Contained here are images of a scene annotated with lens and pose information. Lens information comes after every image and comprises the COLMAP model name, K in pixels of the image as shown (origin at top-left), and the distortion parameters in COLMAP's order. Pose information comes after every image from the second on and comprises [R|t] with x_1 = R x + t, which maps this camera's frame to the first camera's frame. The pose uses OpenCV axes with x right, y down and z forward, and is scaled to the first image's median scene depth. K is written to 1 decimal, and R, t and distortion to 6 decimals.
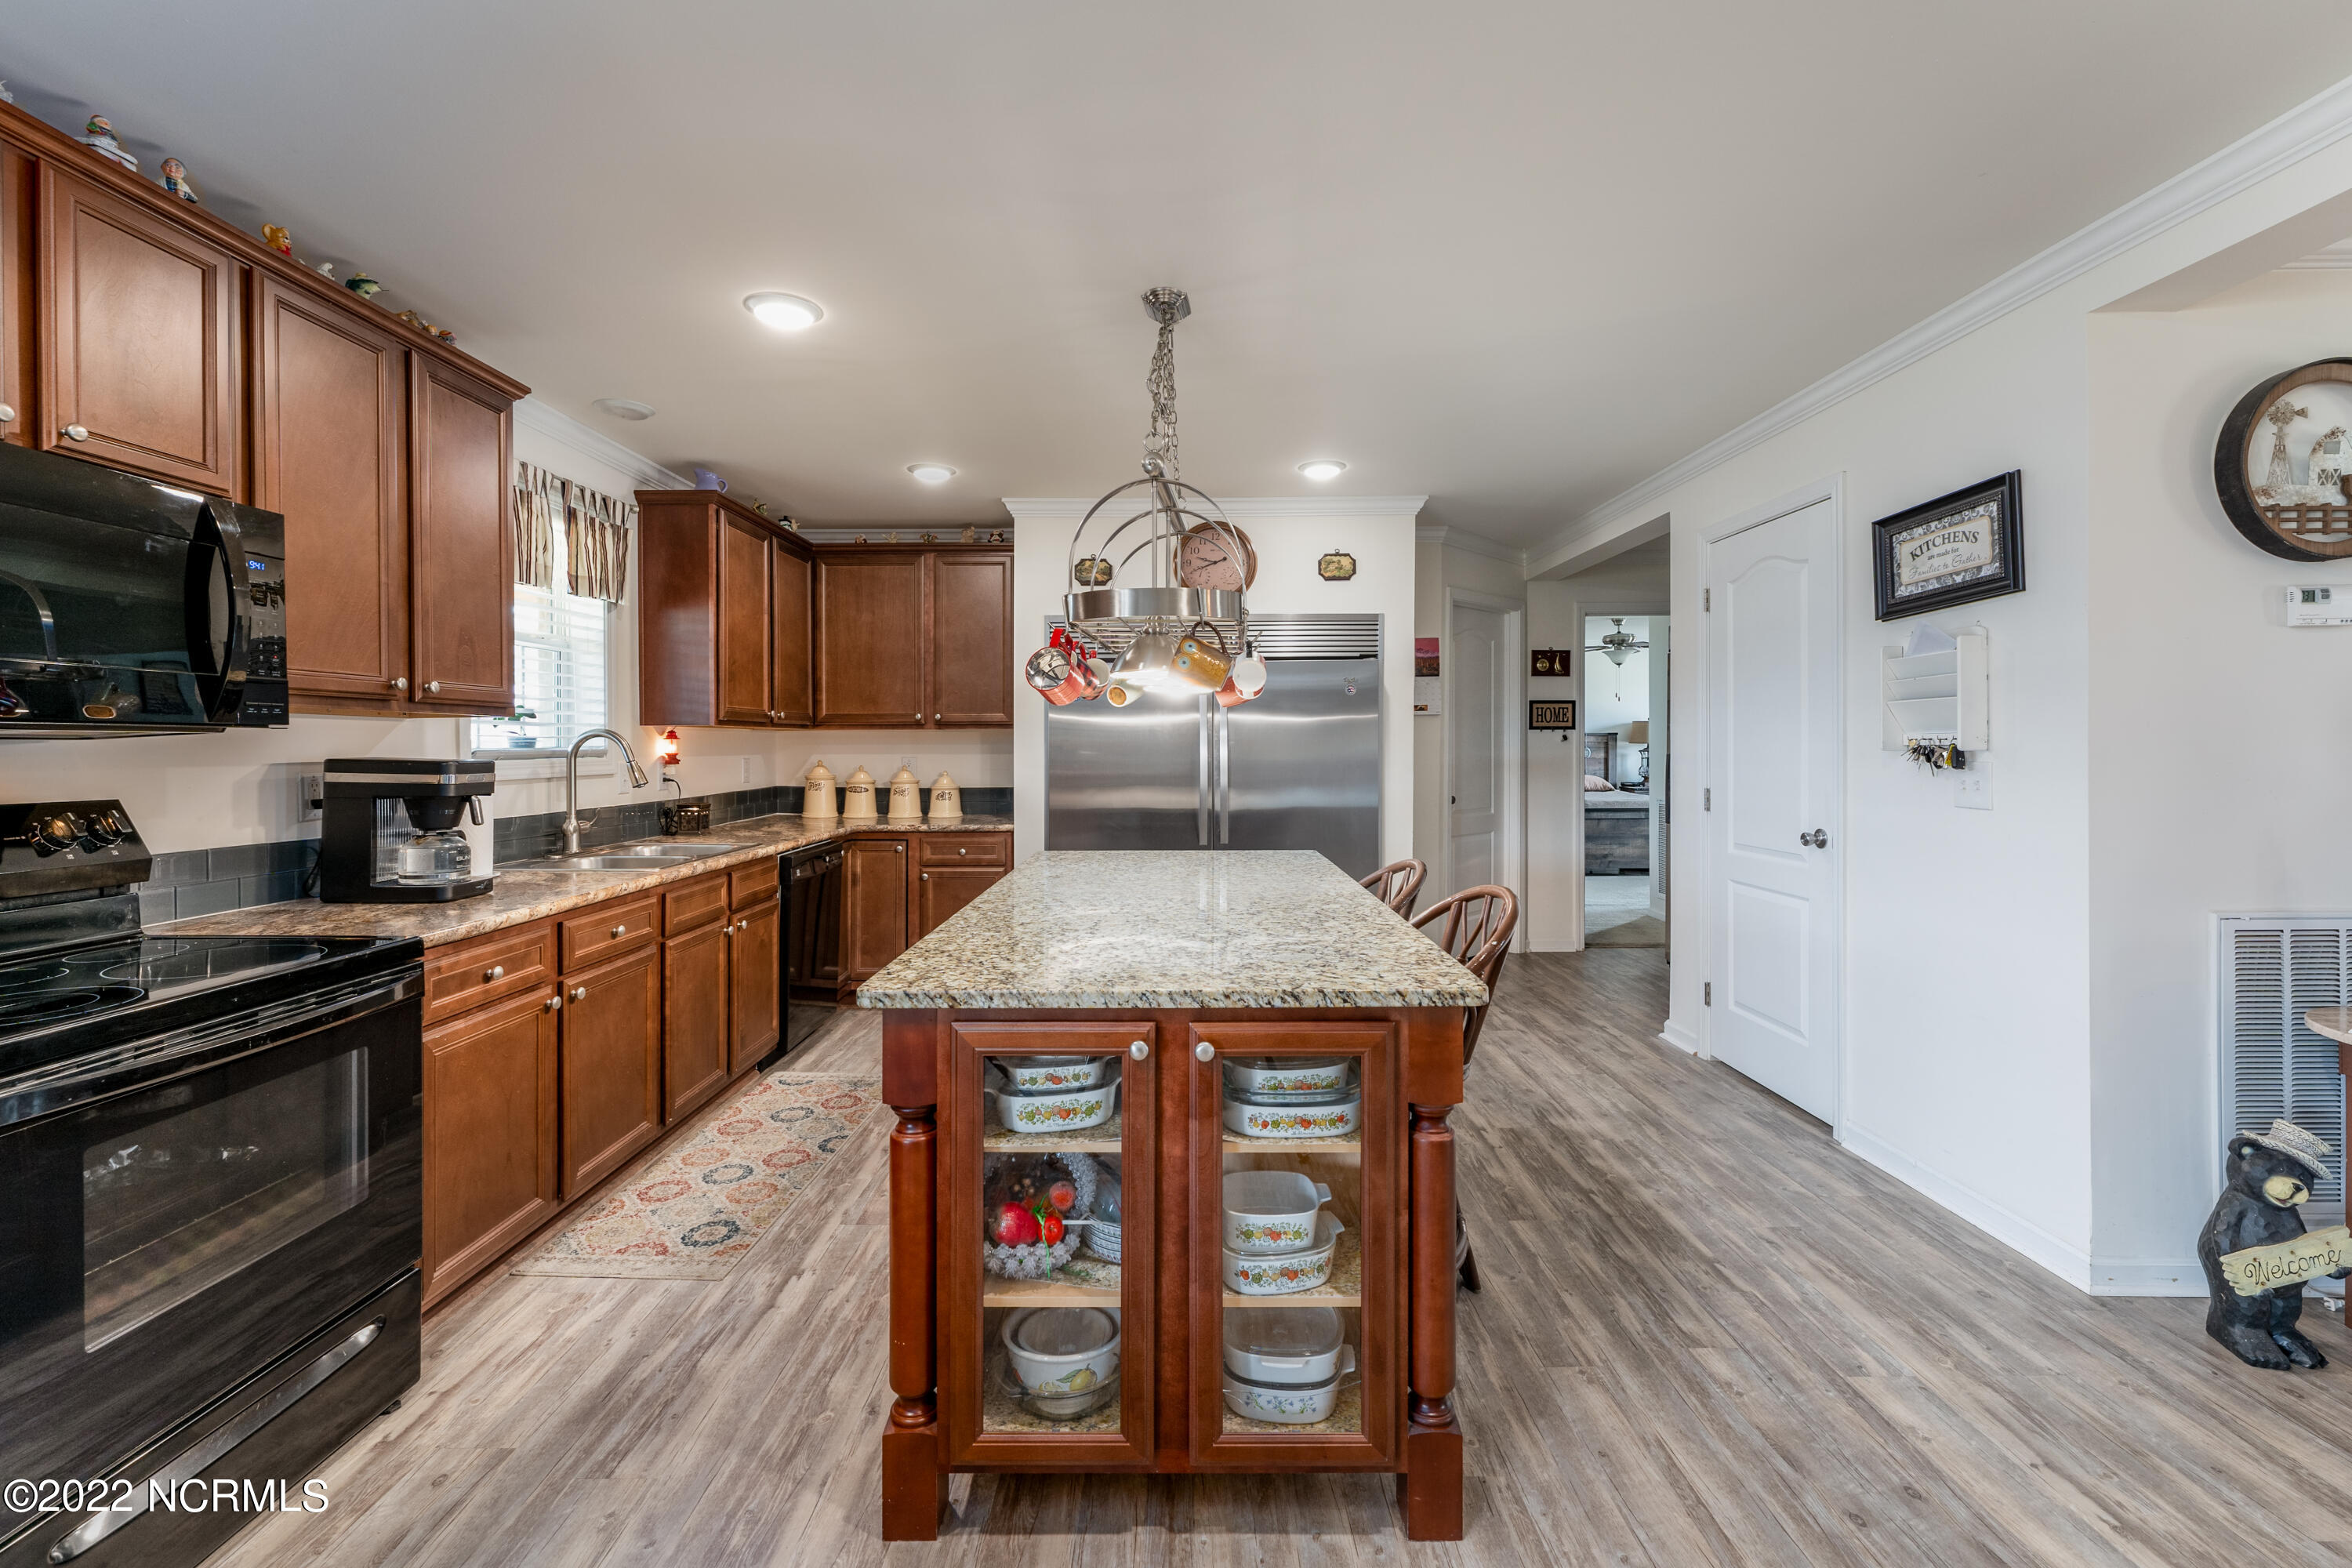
lens RADIAL K [[983.2, 0, 1182.9], [0, 983.2, 748.7], [0, 0, 1]] dist [-0.011314, 0.000684]
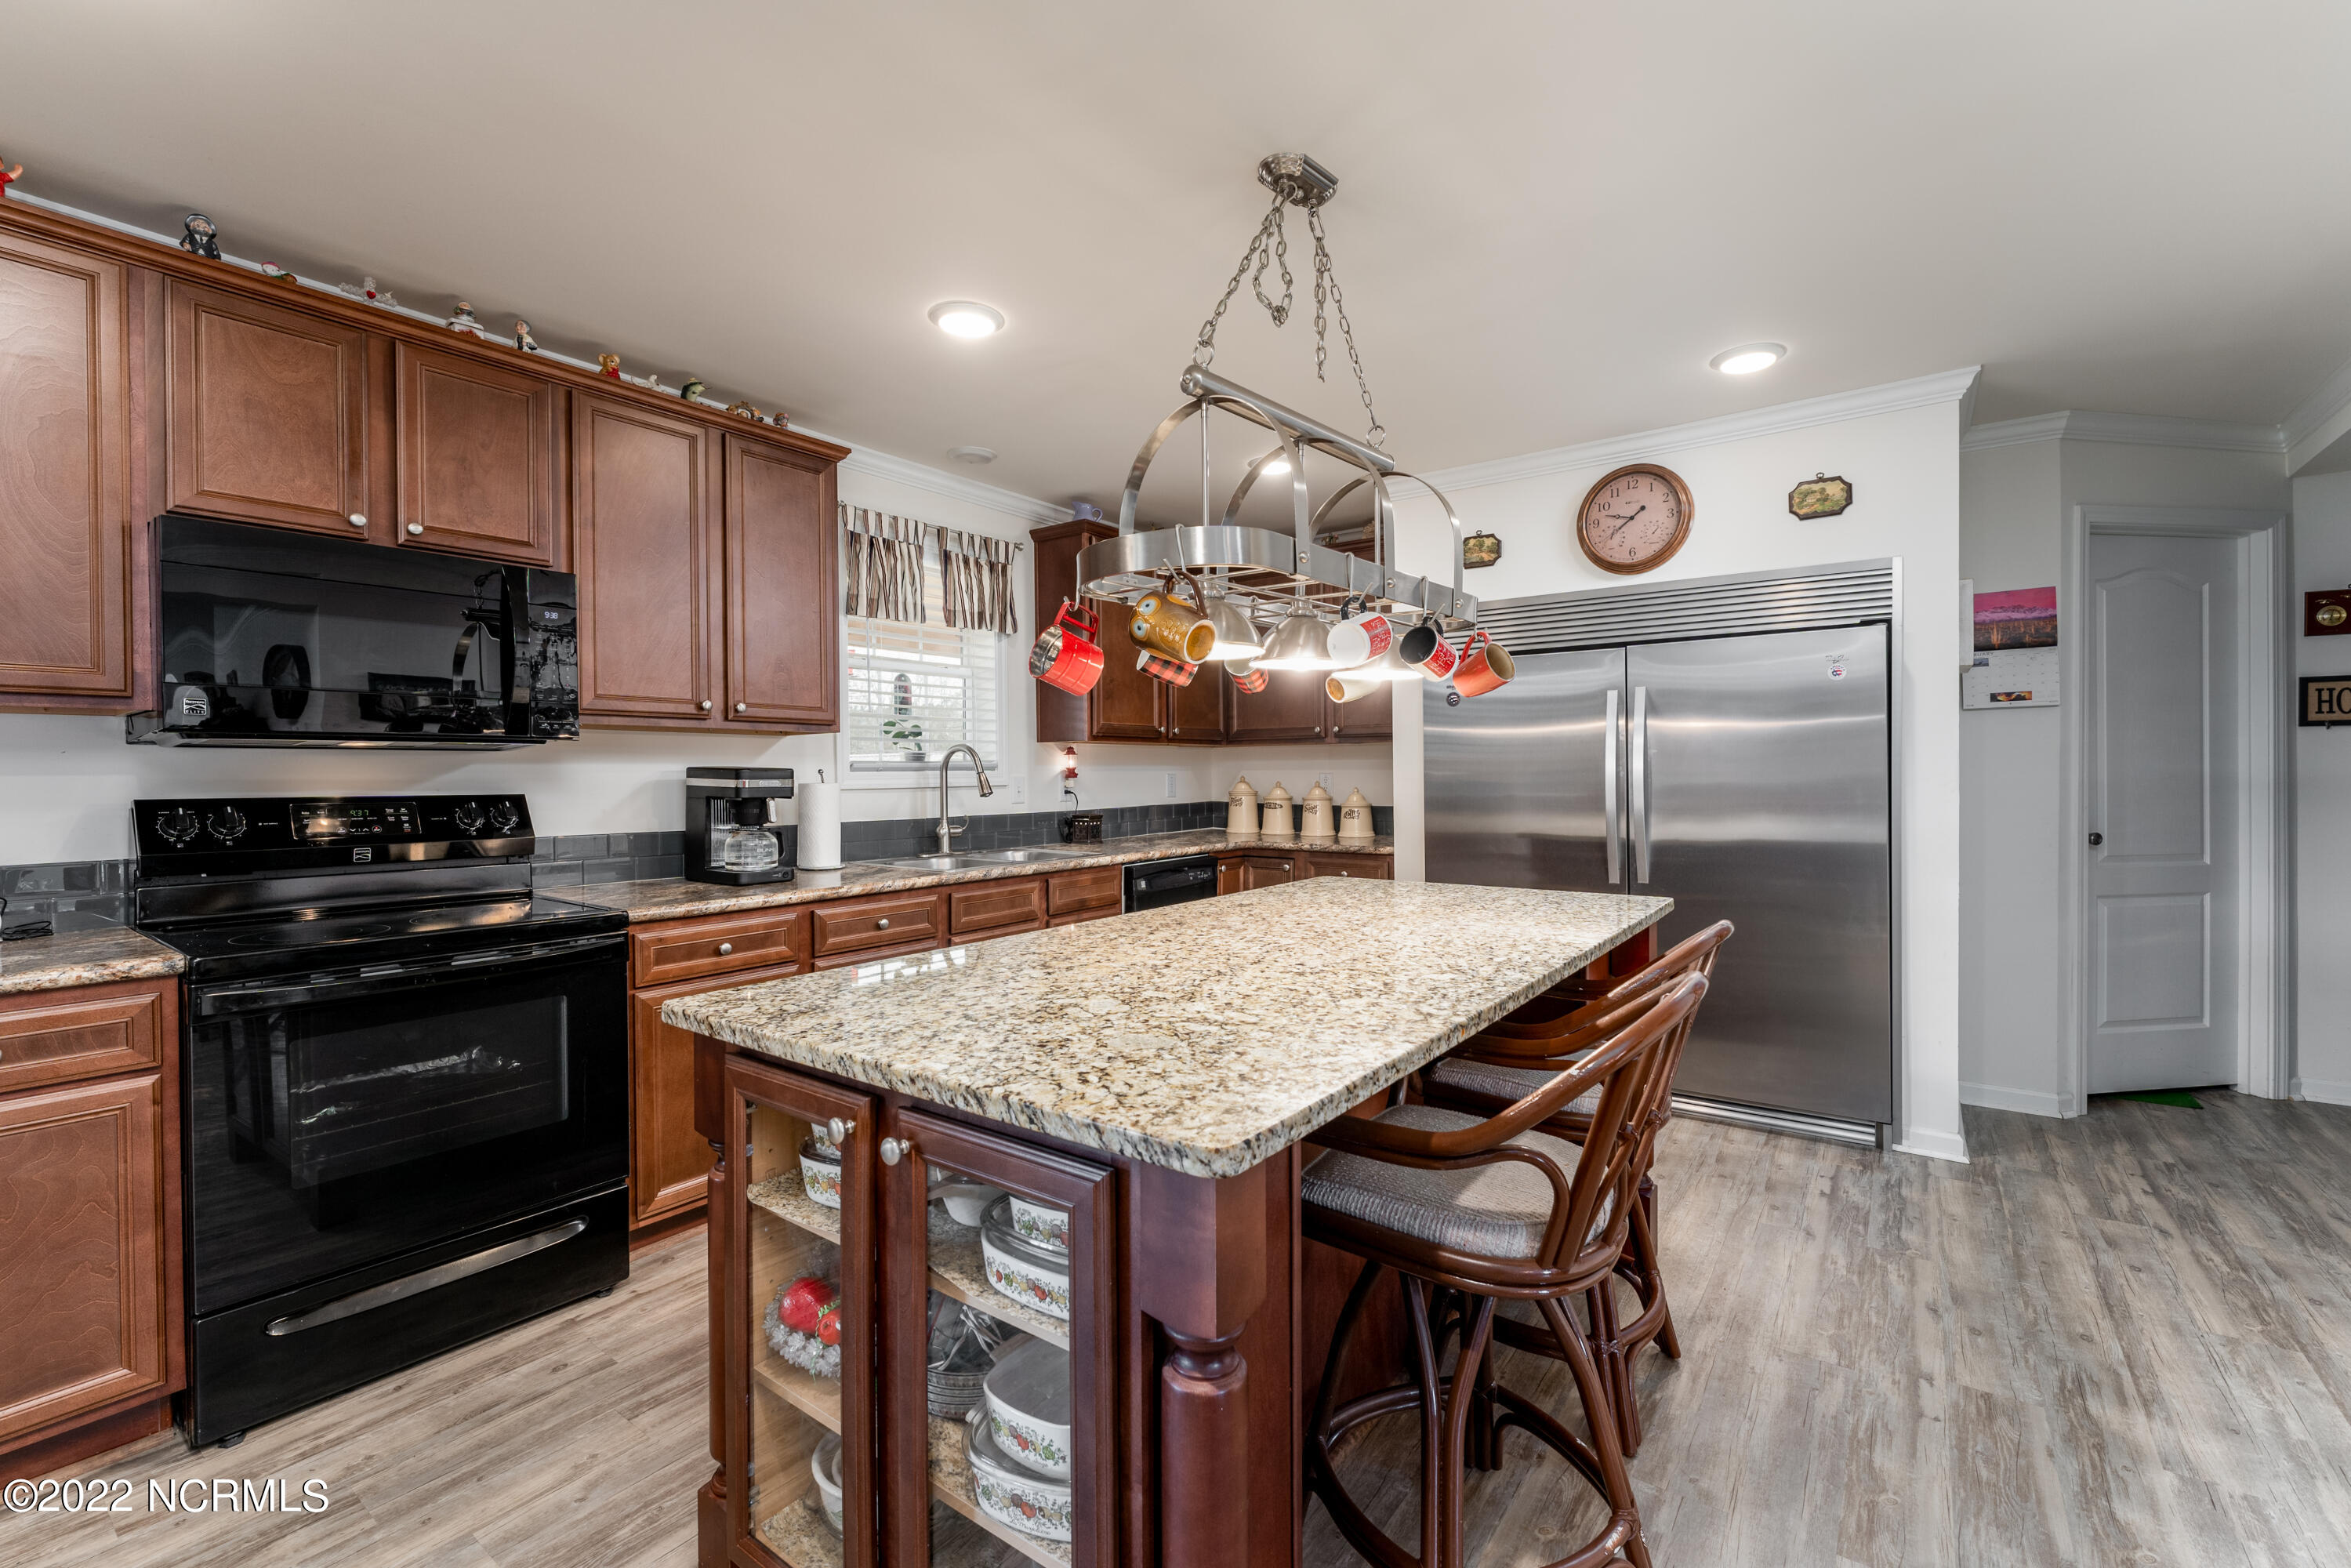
lens RADIAL K [[982.8, 0, 1171.8], [0, 982.8, 775.3], [0, 0, 1]] dist [-0.011314, 0.000684]
pose [[0.812011, -0.000545, -0.583641, 0.247381], [0.002572, 0.999993, 0.002643, 0.012282], [0.583636, -0.003647, 0.812007, 0.216452]]
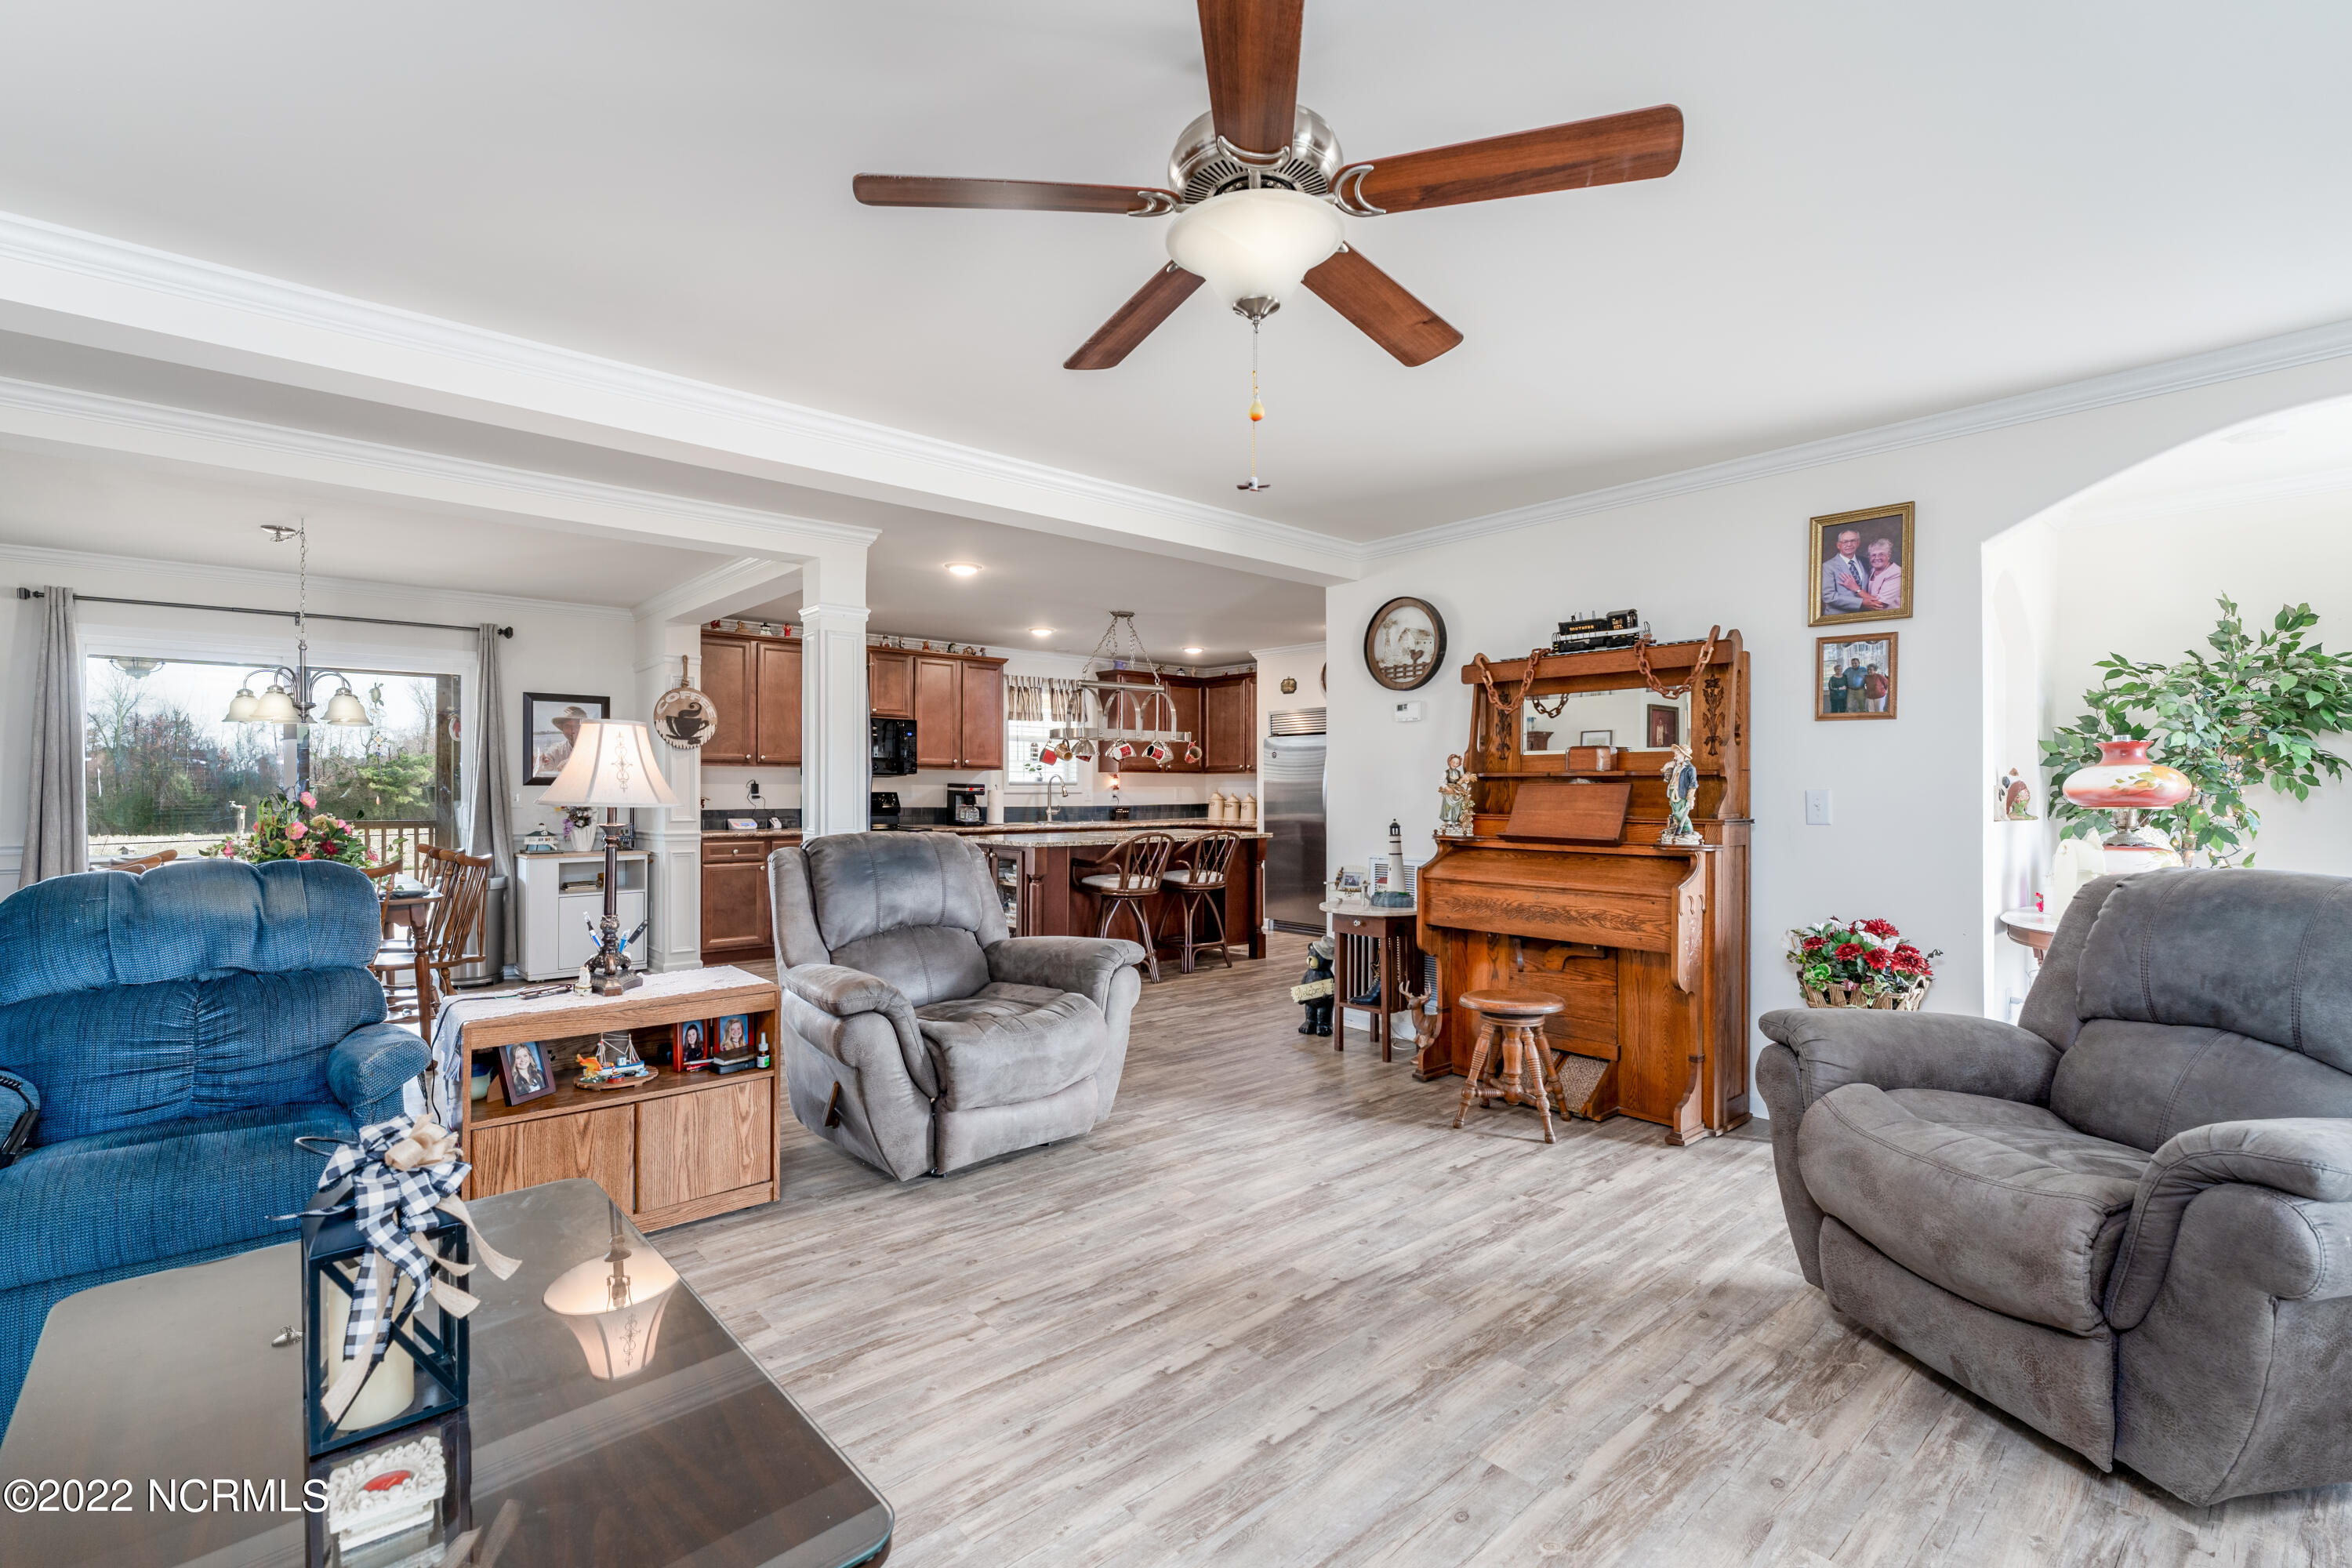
lens RADIAL K [[1072.3, 0, 1187.9], [0, 1072.3, 787.5], [0, 0, 1]] dist [-0.001224, -0.000201]
pose [[0.669298, 0.000819, -0.742994, 1.668820], [-0.005893, 0.999974, -0.004207, 0.023883], [0.742971, 0.007194, 0.669285, -0.610199]]
